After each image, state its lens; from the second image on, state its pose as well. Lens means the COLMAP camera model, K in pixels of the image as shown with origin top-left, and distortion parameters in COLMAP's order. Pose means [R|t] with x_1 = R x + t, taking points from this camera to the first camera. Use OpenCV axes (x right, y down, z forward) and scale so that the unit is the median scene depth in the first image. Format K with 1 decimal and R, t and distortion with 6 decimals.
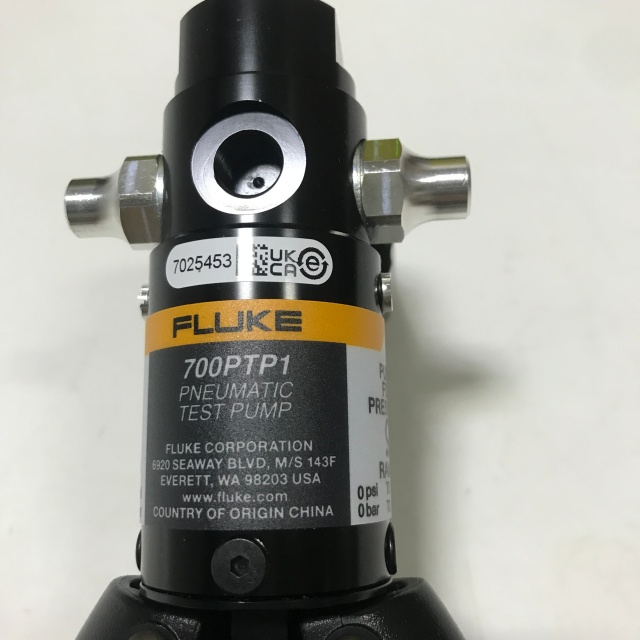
lens RADIAL K [[628.3, 0, 316.9], [0, 628.3, 318.1], [0, 0, 1]] dist [-0.011606, 0.000000]
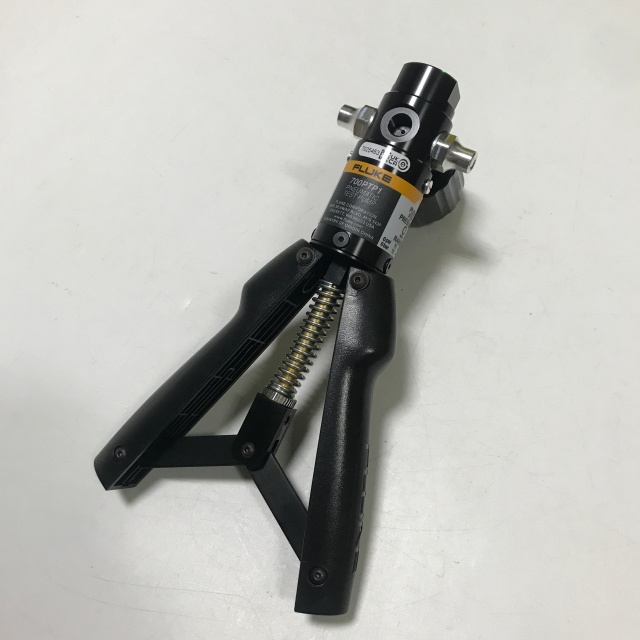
lens RADIAL K [[628.3, 0, 320.7], [0, 628.3, 319.0], [0, 0, 1]] dist [-0.011606, 0.000000]
pose [[0.866094, 0.442239, -0.233036, 0.673203], [-0.402894, 0.893514, 0.198265, 0.136209], [0.295902, -0.077828, 0.952043, -2.023800]]
